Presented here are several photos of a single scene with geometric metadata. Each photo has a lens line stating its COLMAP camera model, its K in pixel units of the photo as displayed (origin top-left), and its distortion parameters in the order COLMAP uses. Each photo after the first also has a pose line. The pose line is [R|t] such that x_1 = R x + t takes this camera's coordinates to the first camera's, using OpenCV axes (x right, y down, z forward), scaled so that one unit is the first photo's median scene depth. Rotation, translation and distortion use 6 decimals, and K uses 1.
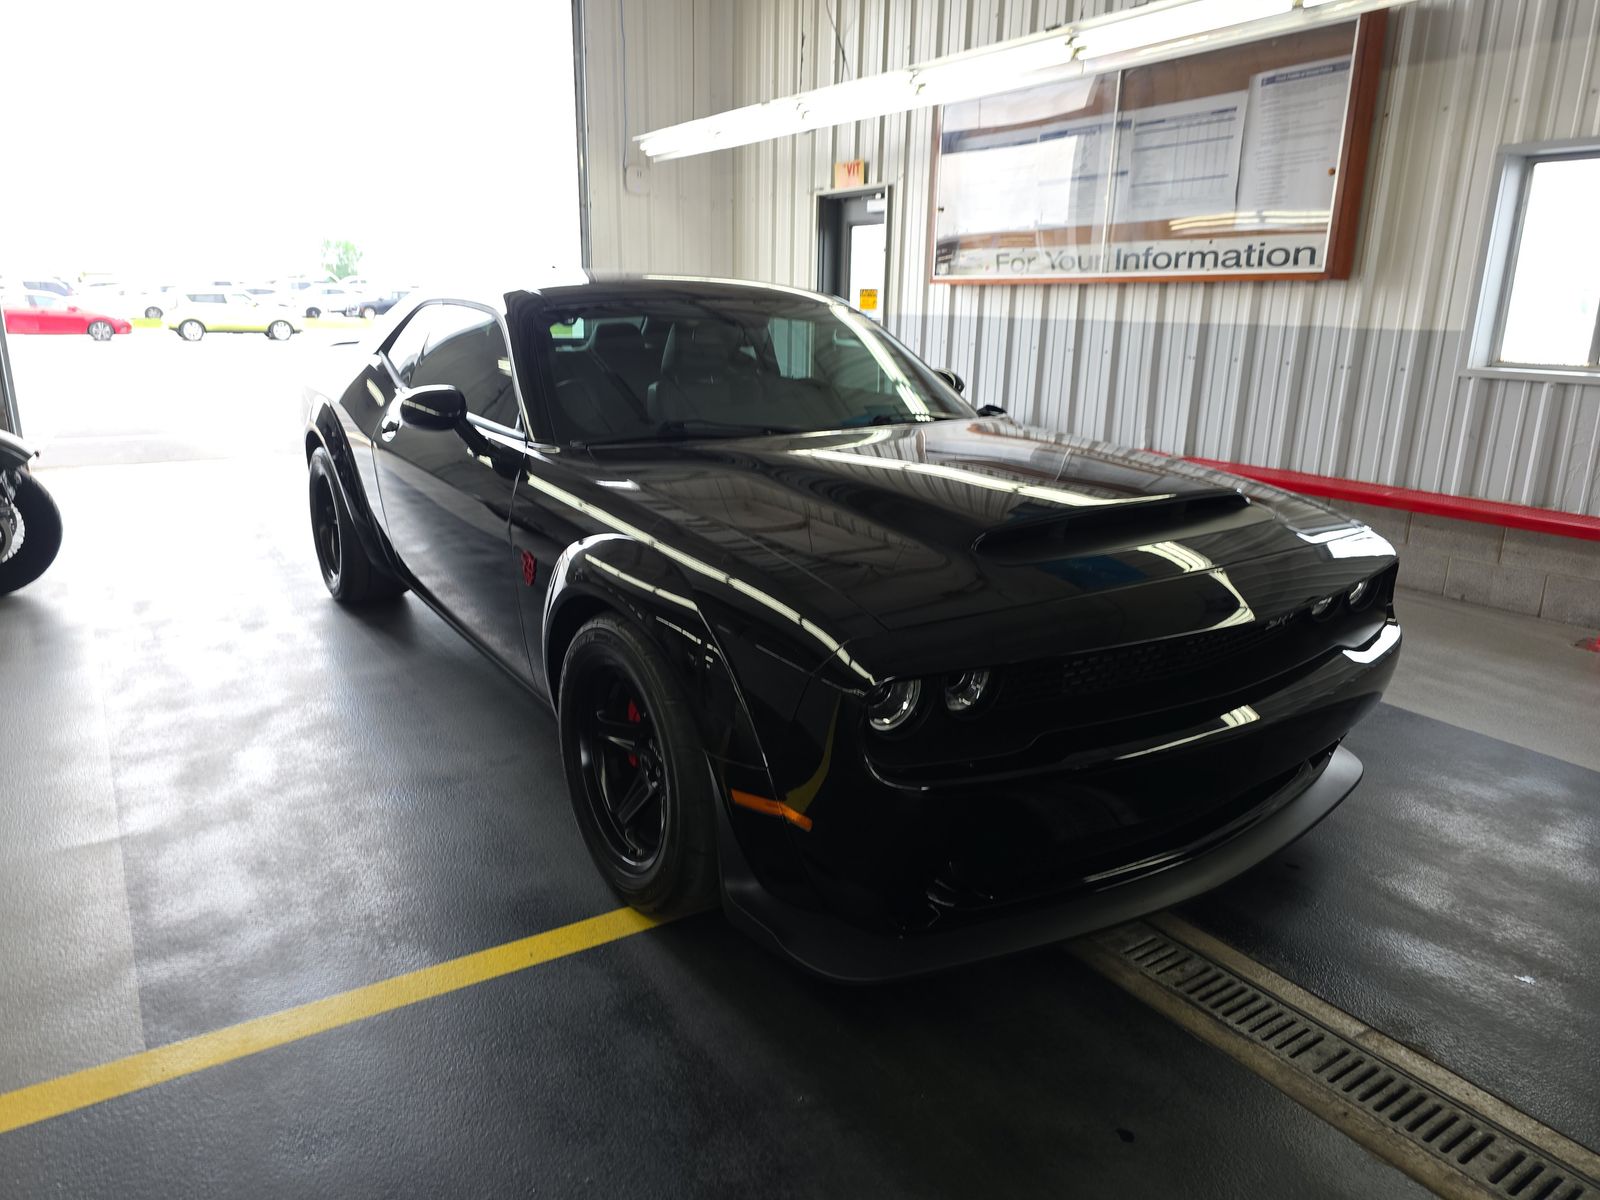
lens RADIAL K [[1063.1, 0, 793.8], [0, 1063.1, 583.9], [0, 0, 1]] dist [0.045031, -0.041802]
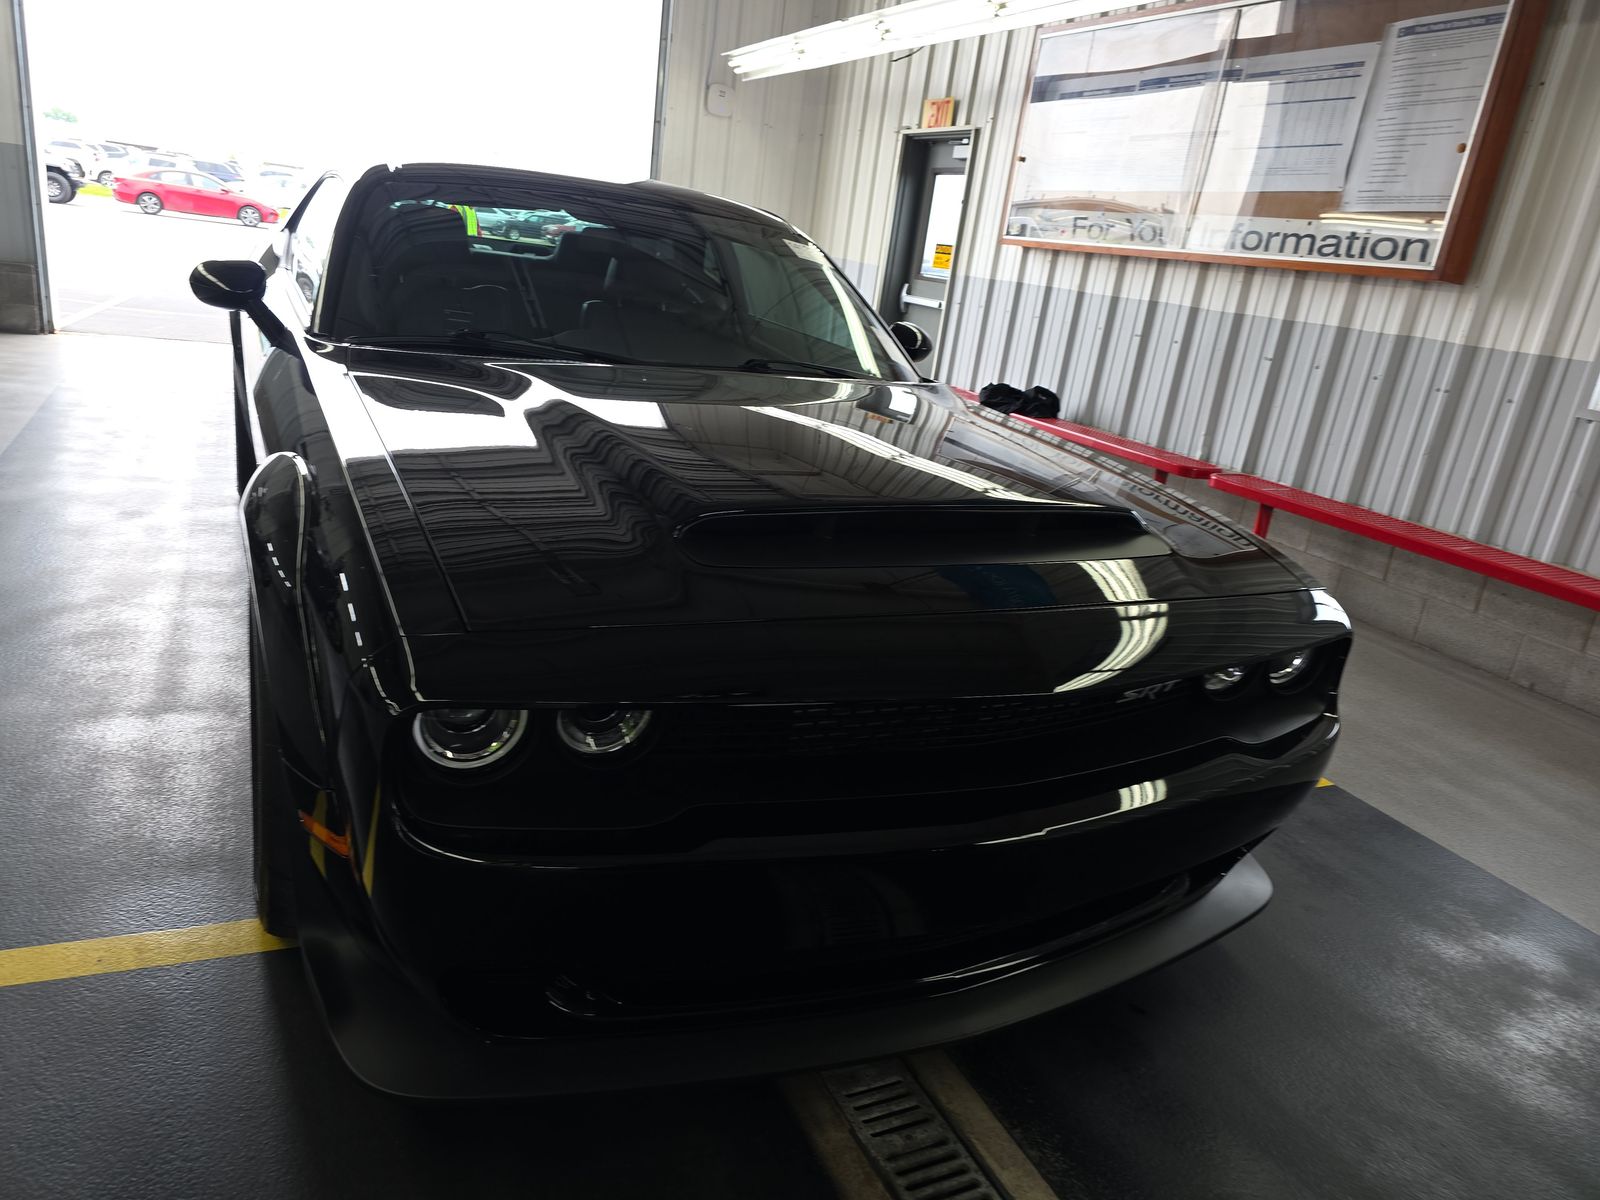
lens RADIAL K [[1075.2, 0, 800.0], [0, 1075.2, 600.0], [0, 0, 1]] dist [0.047728, -0.036681]
pose [[0.985018, 0.146742, -0.090592, 0.118859], [-0.142770, 0.988547, 0.048907, -0.011653], [0.096731, -0.035240, 0.994687, 0.104355]]
